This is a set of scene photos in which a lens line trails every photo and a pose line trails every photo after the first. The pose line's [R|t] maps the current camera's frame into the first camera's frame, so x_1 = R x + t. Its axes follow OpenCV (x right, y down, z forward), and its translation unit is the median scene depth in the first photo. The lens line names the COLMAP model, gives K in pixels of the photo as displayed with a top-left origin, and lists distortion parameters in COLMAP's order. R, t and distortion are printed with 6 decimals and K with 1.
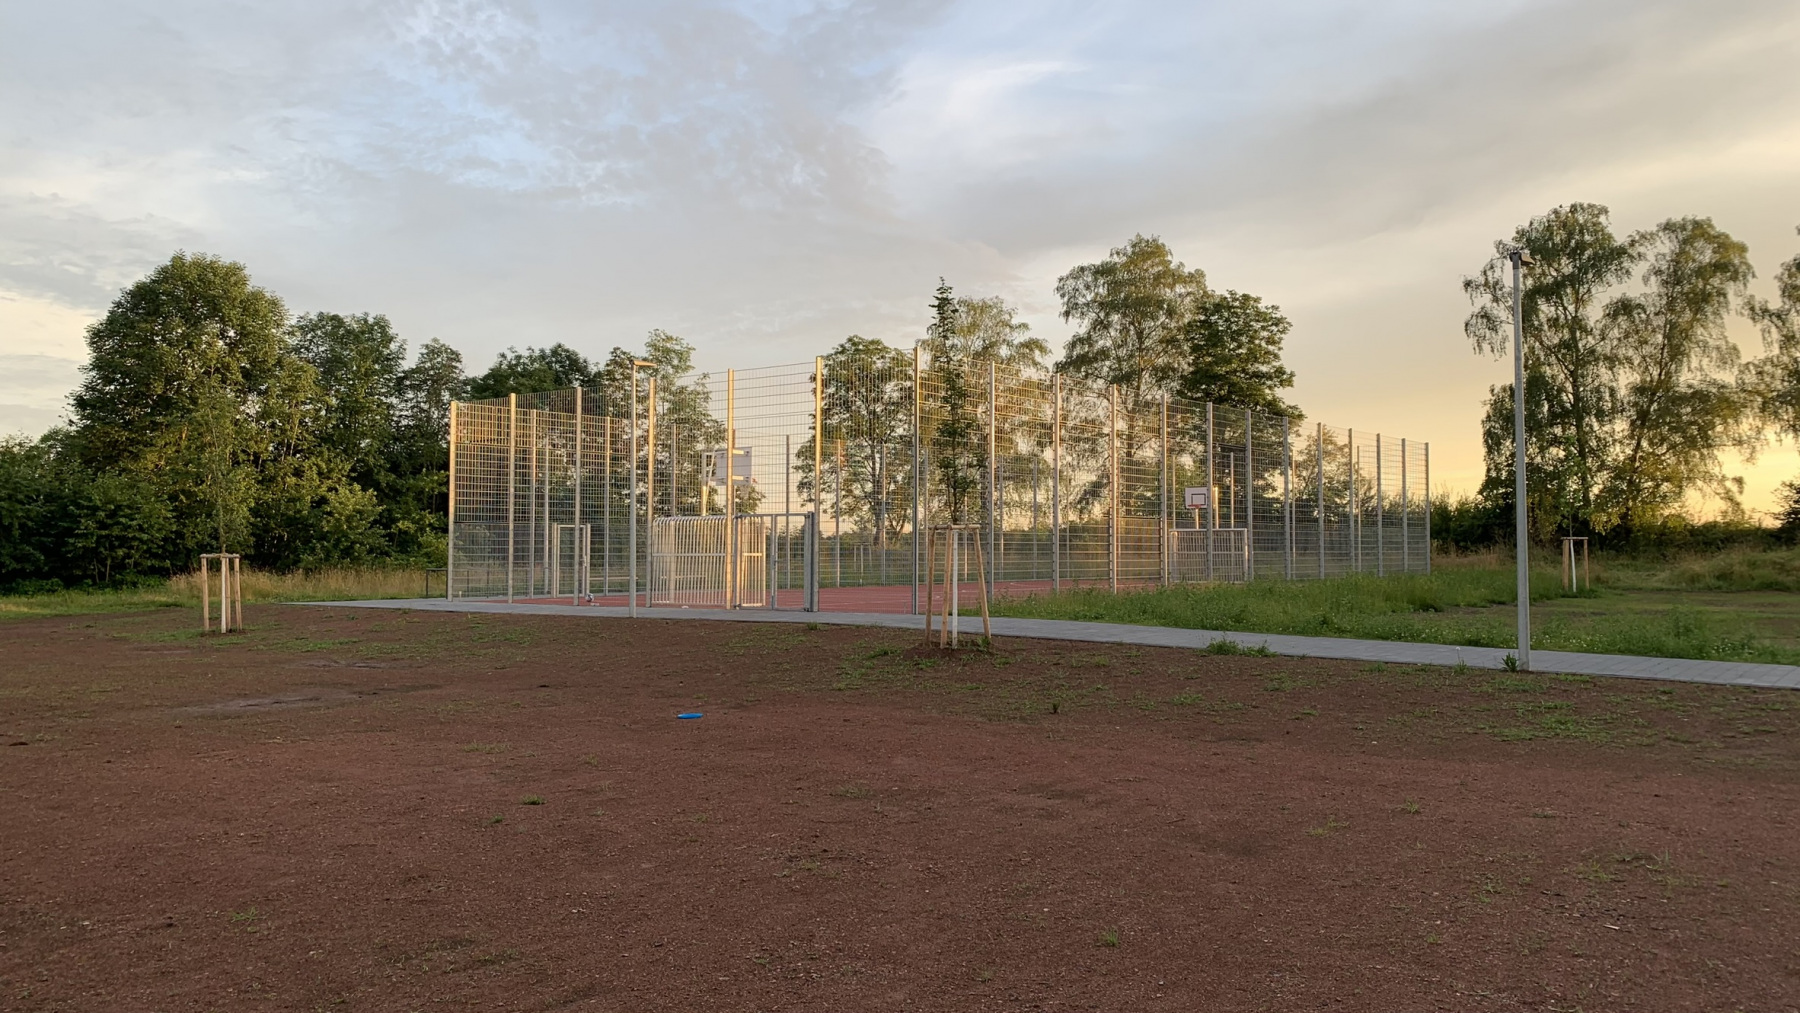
lens RADIAL K [[1371.4, 0, 903.5], [0, 1371.4, 515.5], [0, 0, 1]] dist [0.043622, -0.021426]
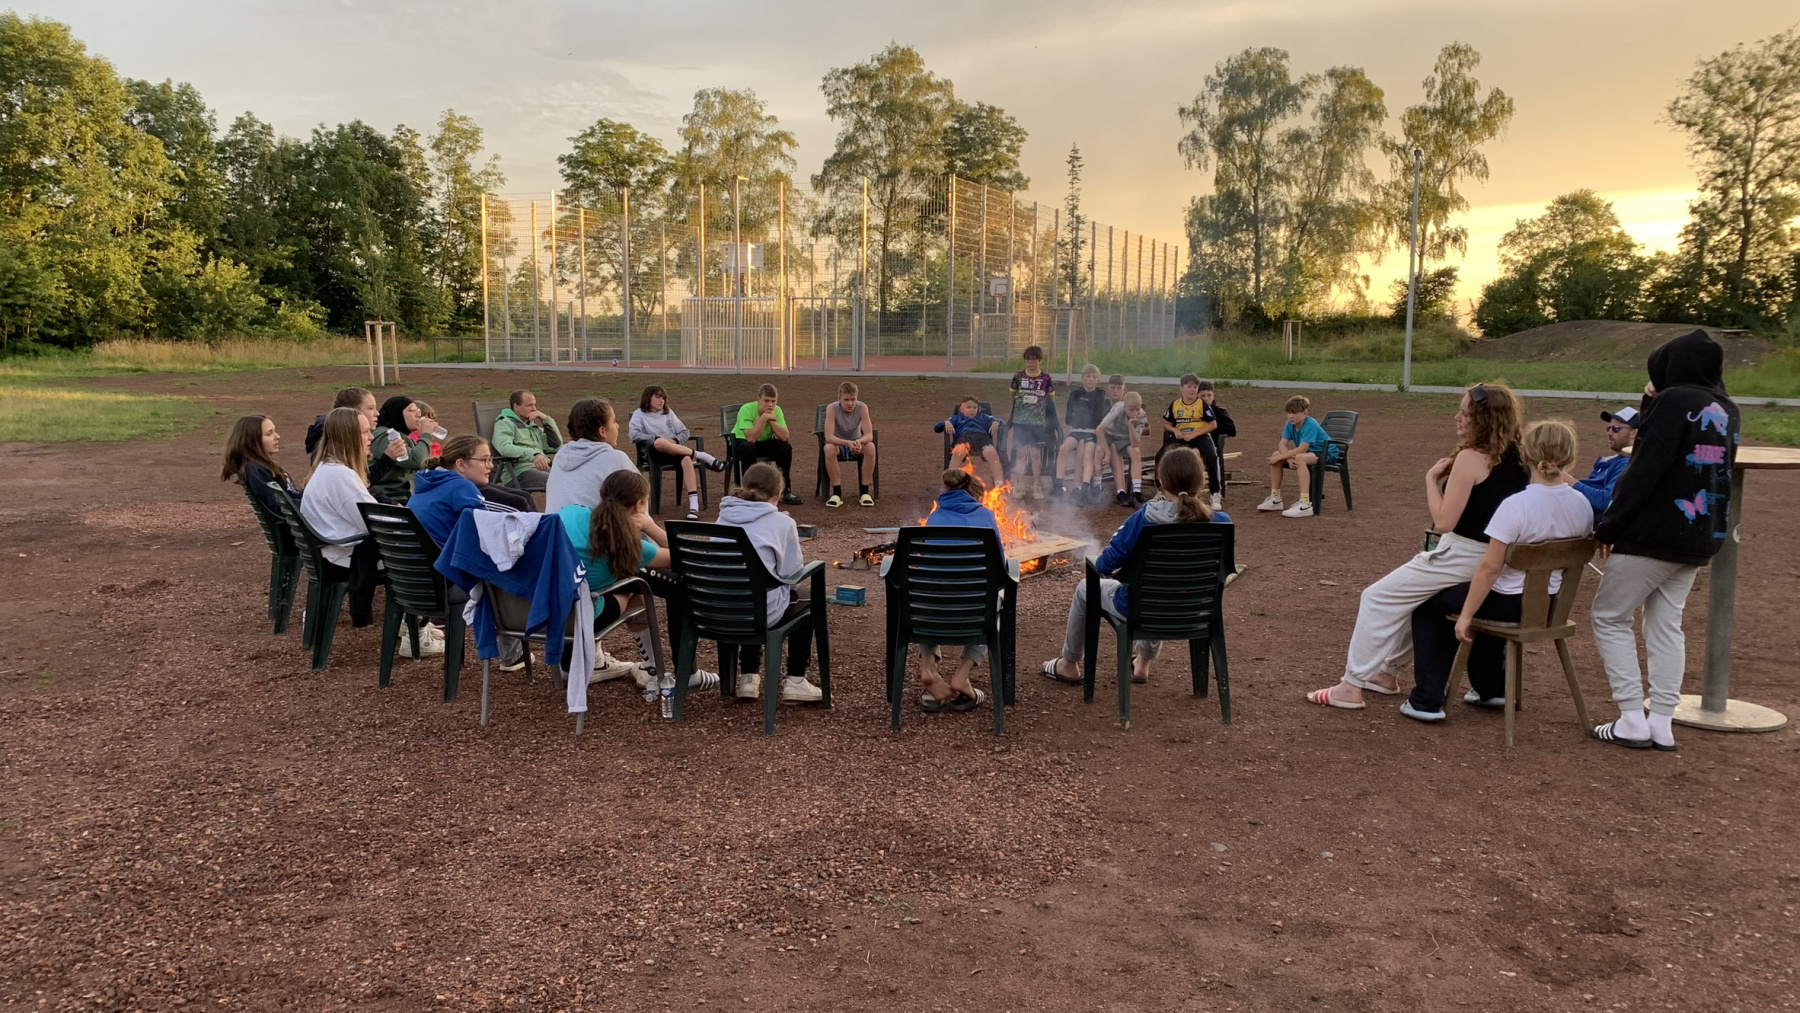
lens RADIAL K [[1371.4, 0, 905.6], [0, 1371.4, 497.9], [0, 0, 1]] dist [0.043622, -0.021426]
pose [[0.961211, -0.025934, 0.274593, -0.166036], [-0.013768, 0.989817, 0.141679, 0.001043], [-0.275471, -0.139964, 0.951066, -0.130872]]
